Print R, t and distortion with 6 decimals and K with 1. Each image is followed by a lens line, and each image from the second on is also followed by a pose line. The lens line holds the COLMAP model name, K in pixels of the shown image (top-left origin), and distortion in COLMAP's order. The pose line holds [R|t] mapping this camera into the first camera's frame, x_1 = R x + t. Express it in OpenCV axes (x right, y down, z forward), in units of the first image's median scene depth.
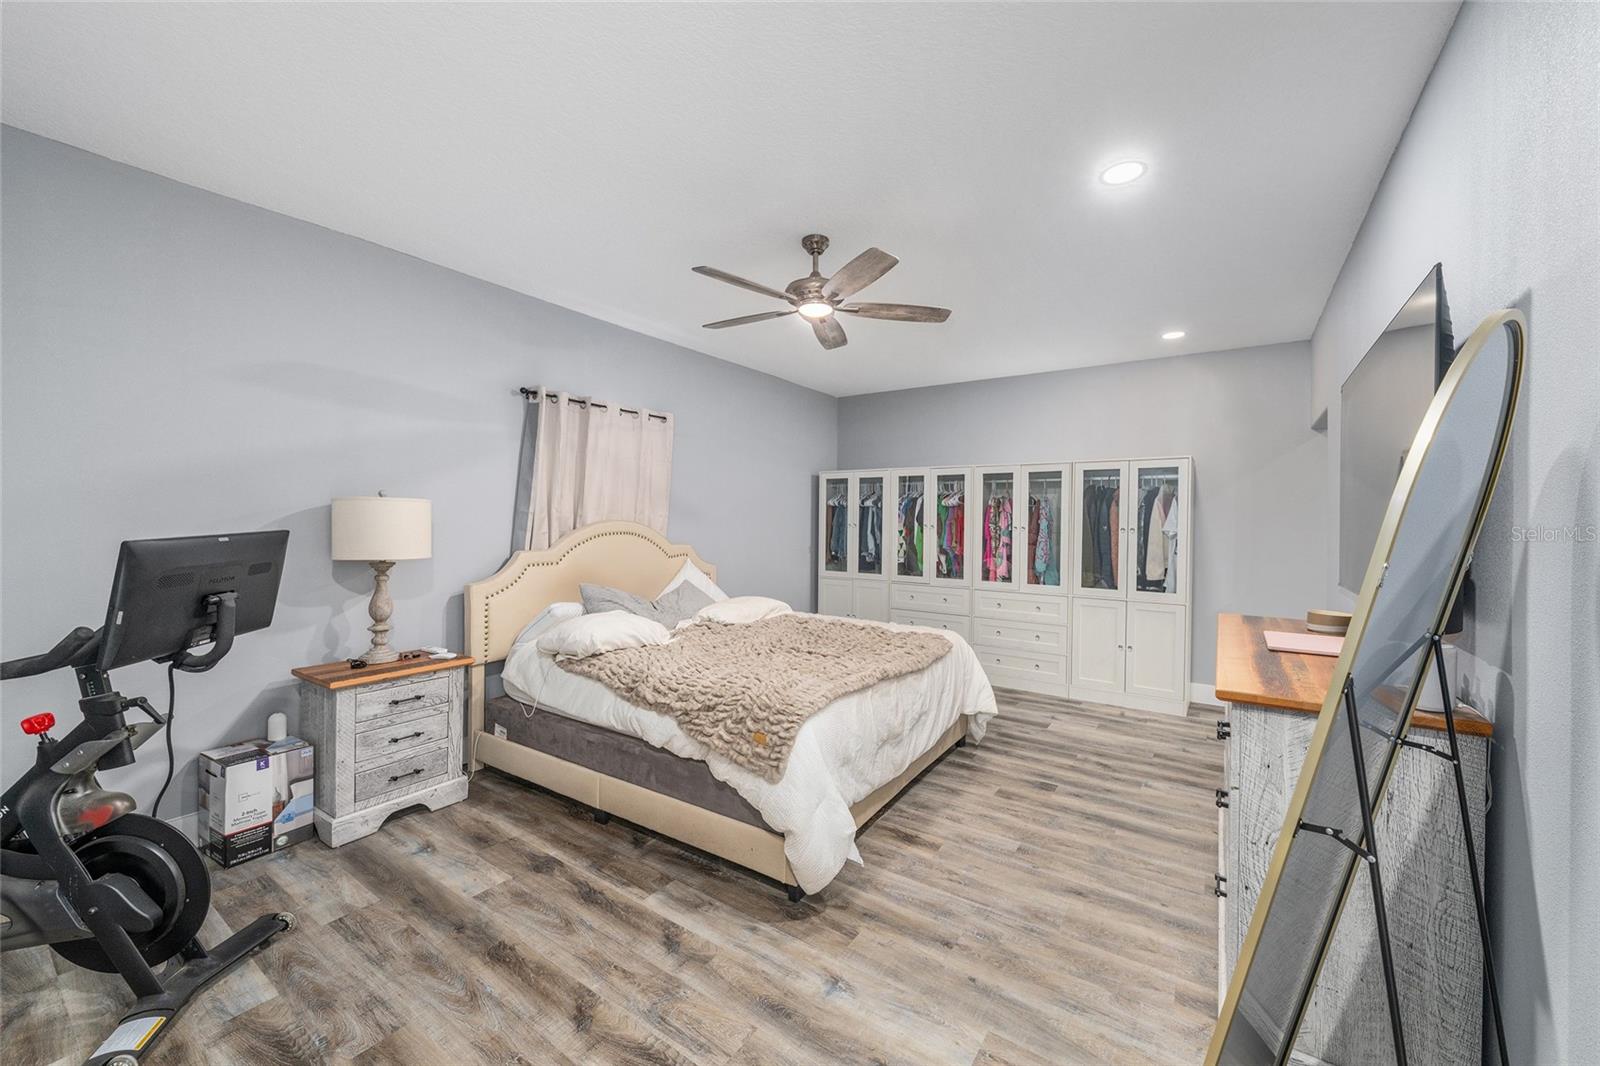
lens RADIAL K [[606.2, 0, 803.0], [0, 606.2, 525.6], [0, 0, 1]] dist [-0.000221, -0.000033]
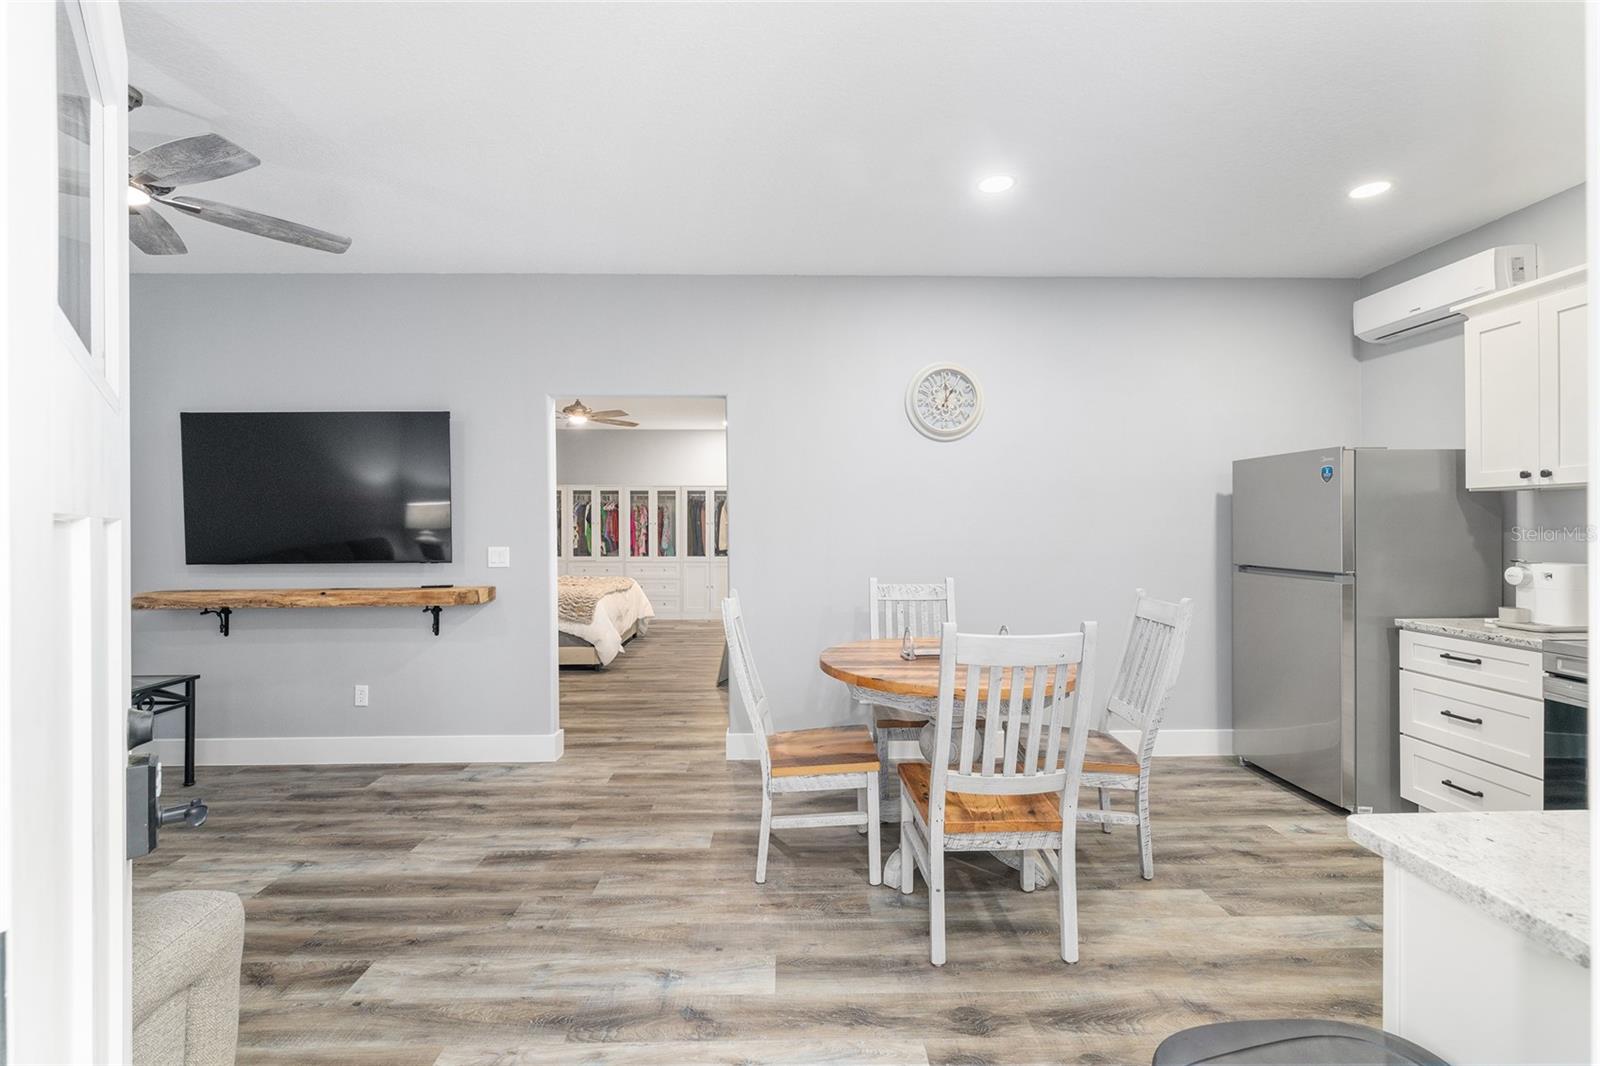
lens RADIAL K [[727.1, 0, 793.9], [0, 727.1, 527.9], [0, 0, 1]] dist [0.000724, 0.000229]
pose [[0.816042, -0.011856, 0.577870, -0.483696], [0.010550, 0.999929, 0.005617, 0.008235], [-0.577896, 0.001513, 0.816109, -0.862735]]
